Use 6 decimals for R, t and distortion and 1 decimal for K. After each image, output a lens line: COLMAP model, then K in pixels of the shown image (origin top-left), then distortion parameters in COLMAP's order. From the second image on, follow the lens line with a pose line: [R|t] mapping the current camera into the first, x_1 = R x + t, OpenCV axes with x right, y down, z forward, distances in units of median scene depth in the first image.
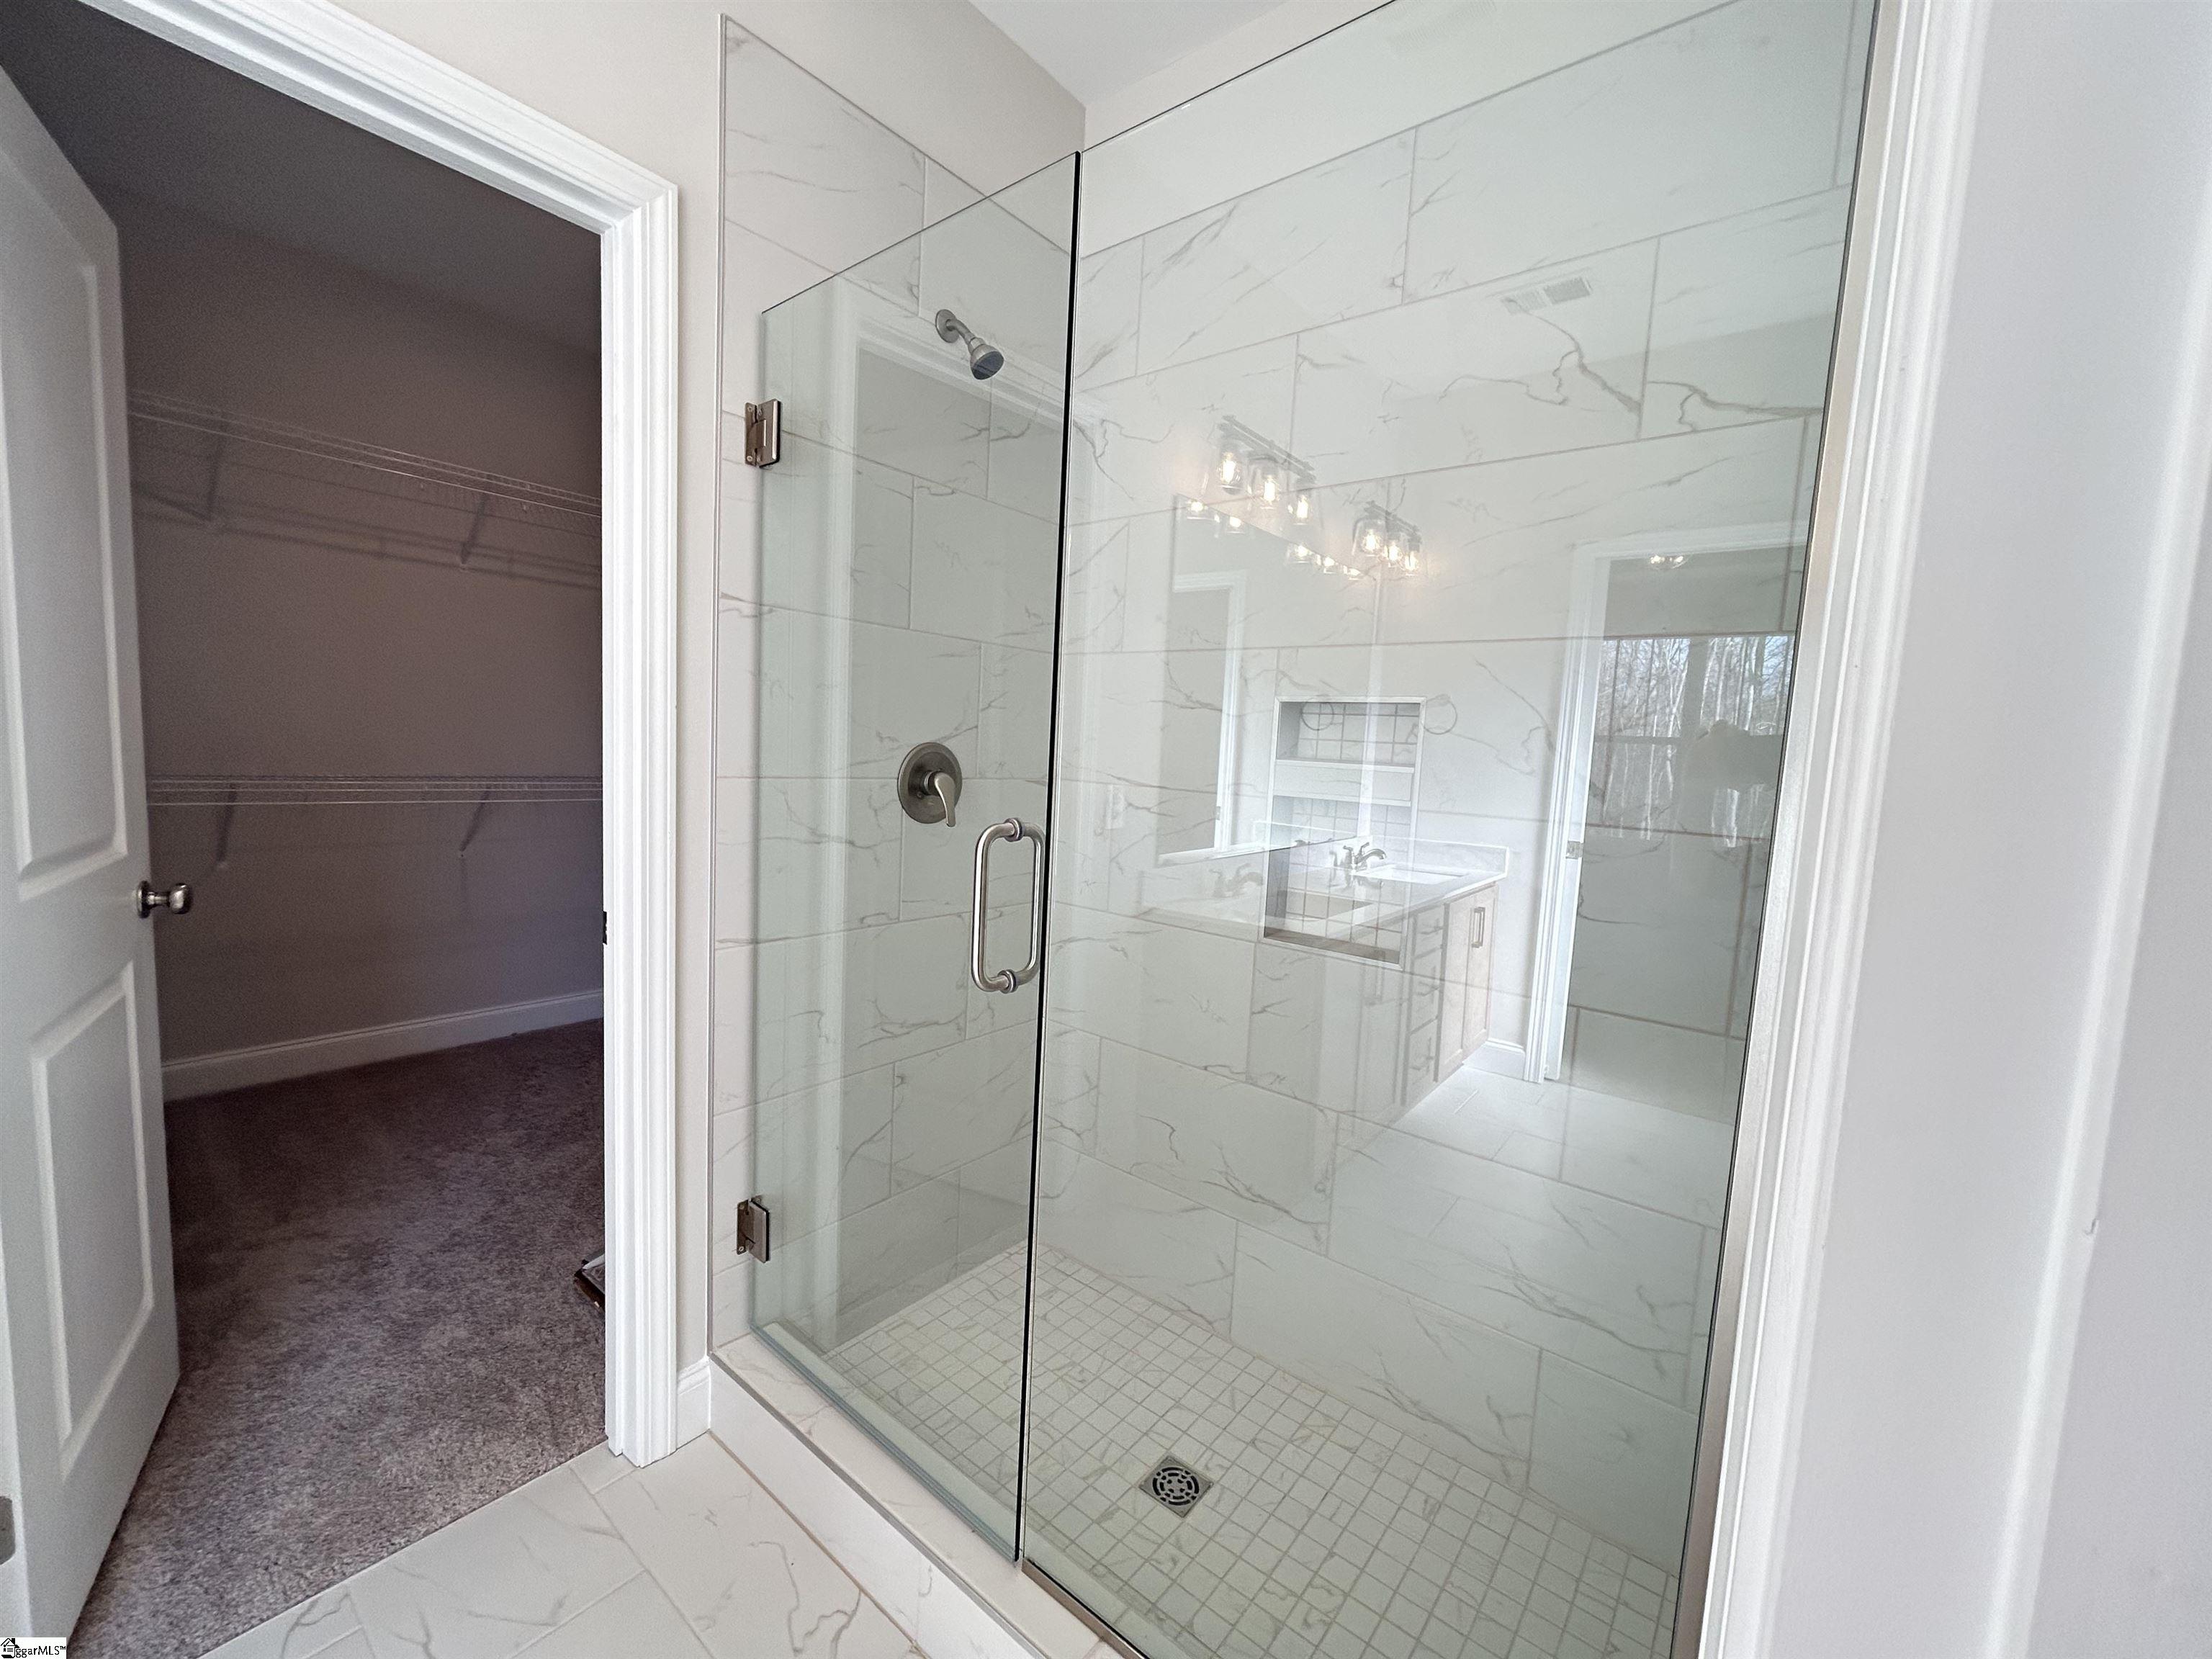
lens RADIAL K [[883.0, 0, 1115.2], [0, 883.0, 826.0], [0, 0, 1]] dist [0.000475, -0.000569]
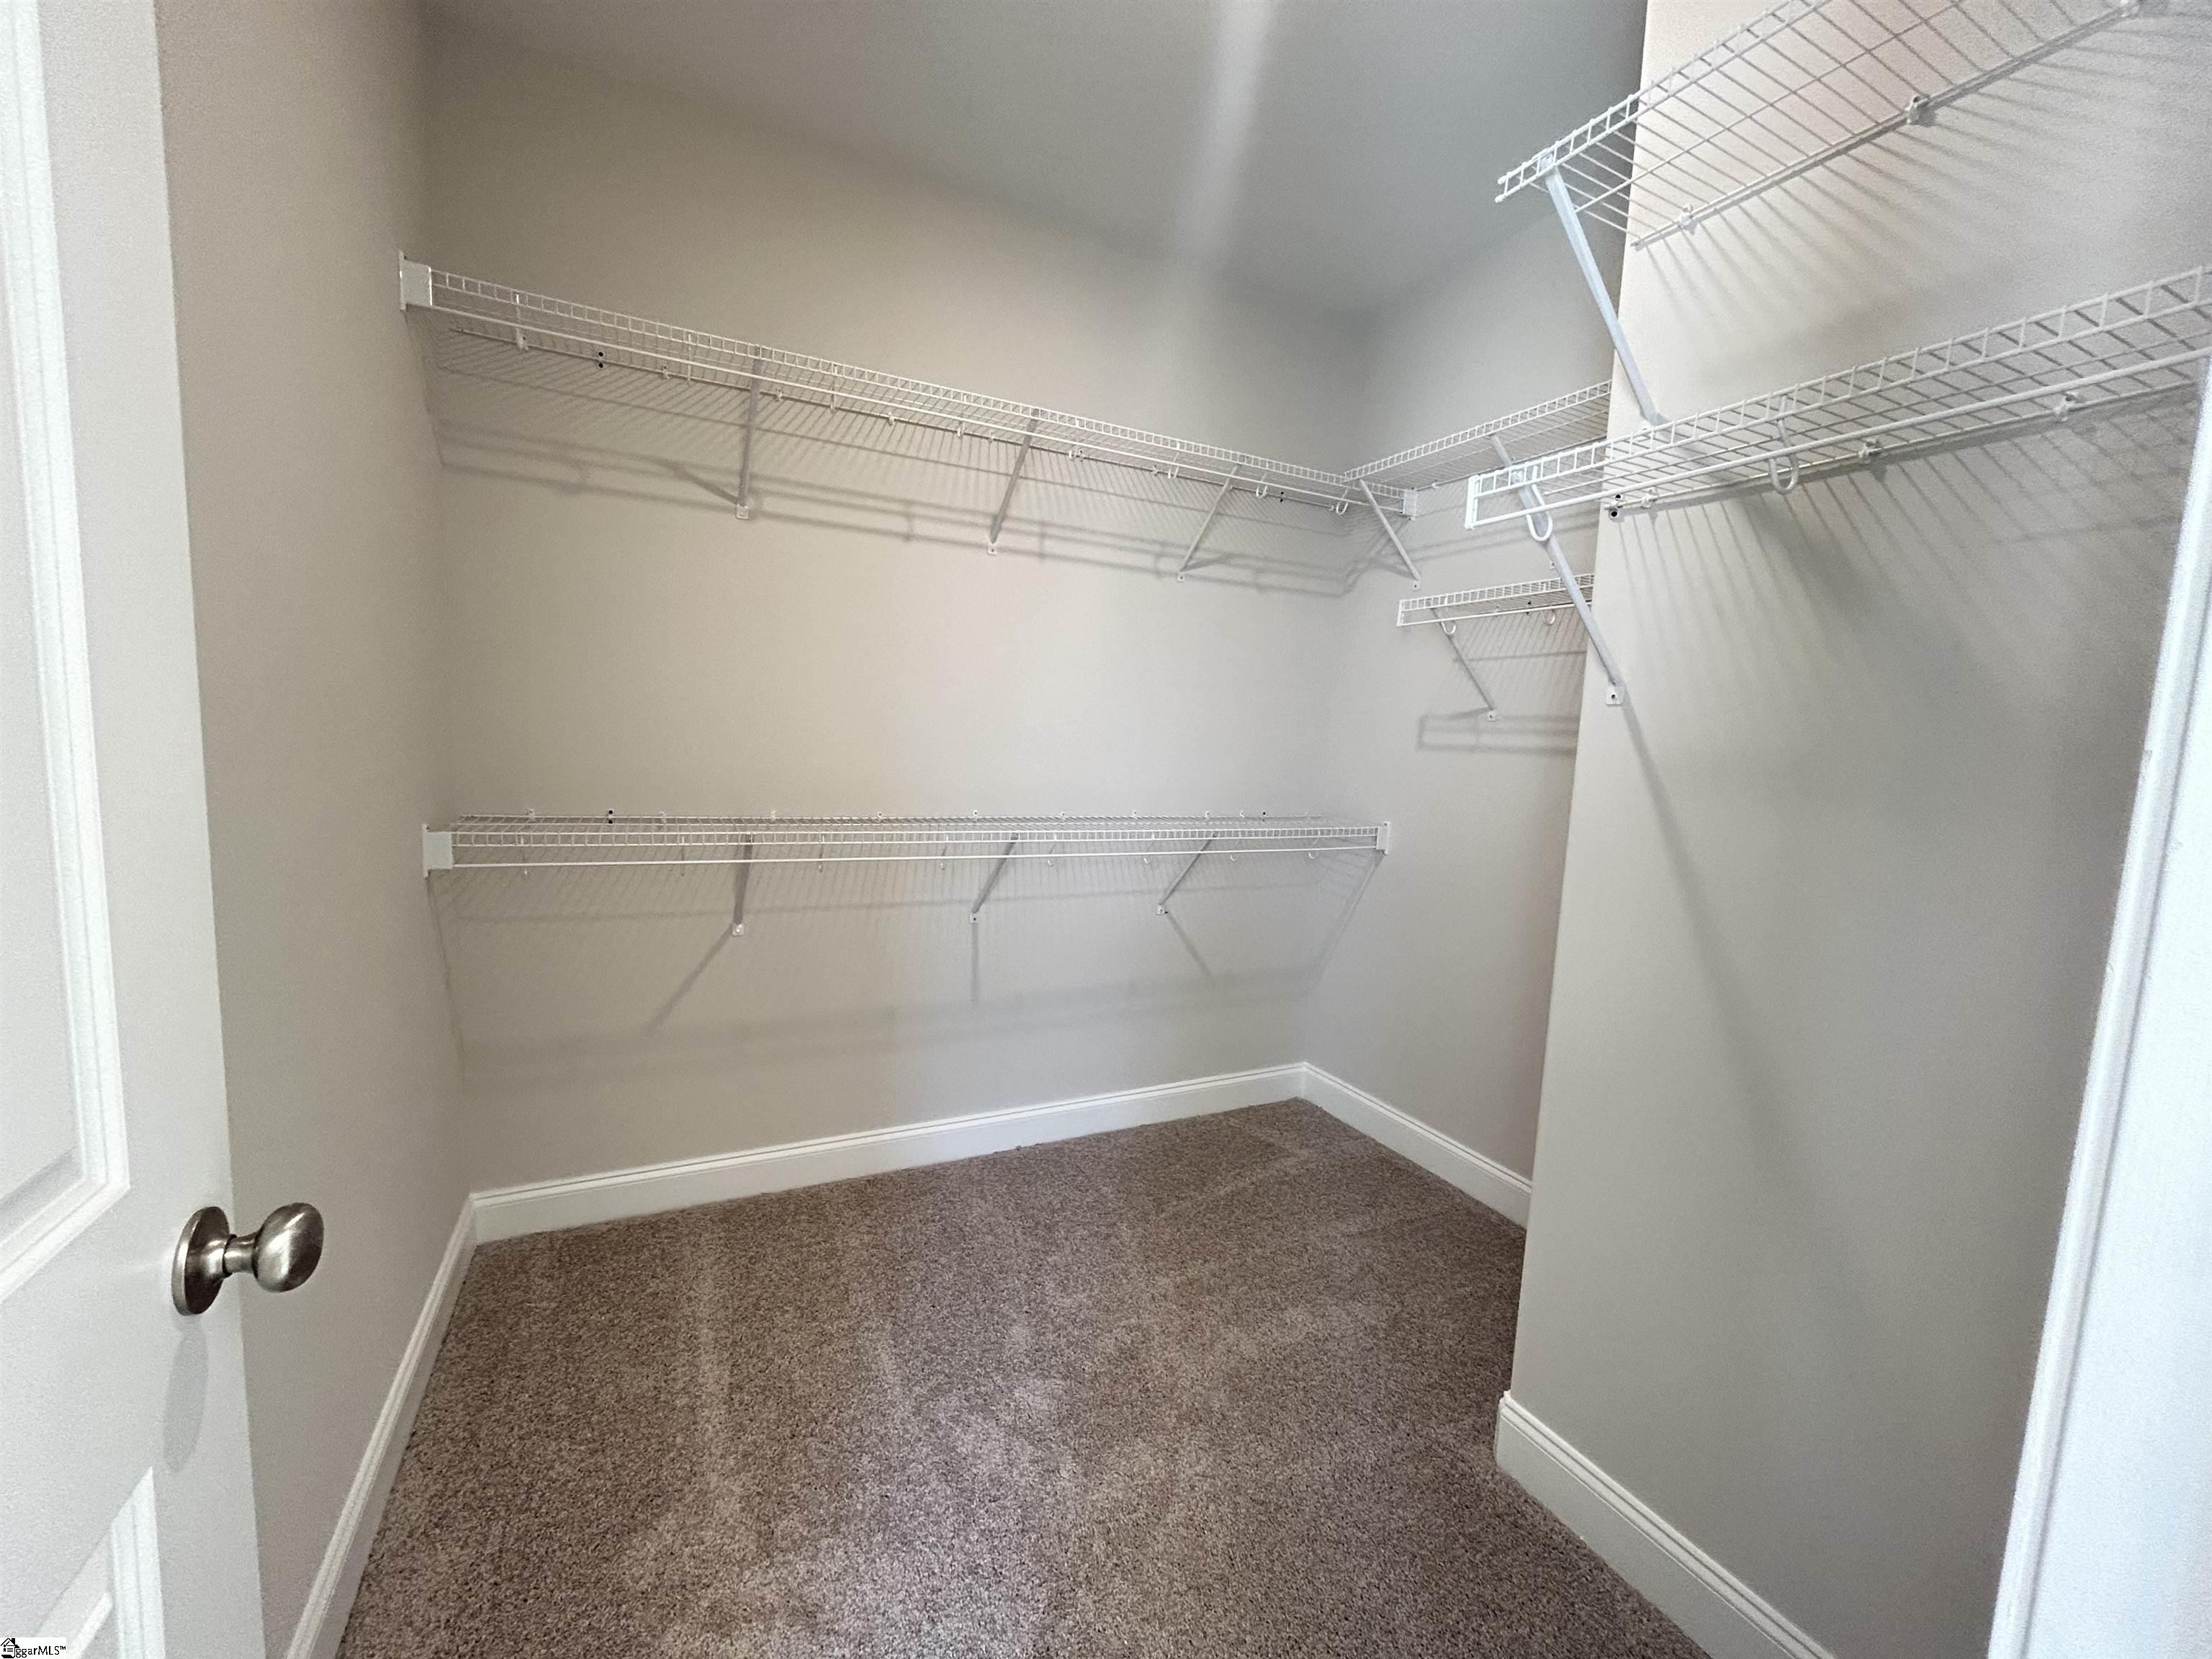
lens RADIAL K [[883.0, 0, 1115.2], [0, 883.0, 826.0], [0, 0, 1]] dist [0.000475, -0.000569]
pose [[0.910684, 0.035083, -0.411612, -0.304879], [-0.037101, 0.999307, 0.003090, -0.055809], [0.411435, 0.012457, 0.911354, 0.334982]]
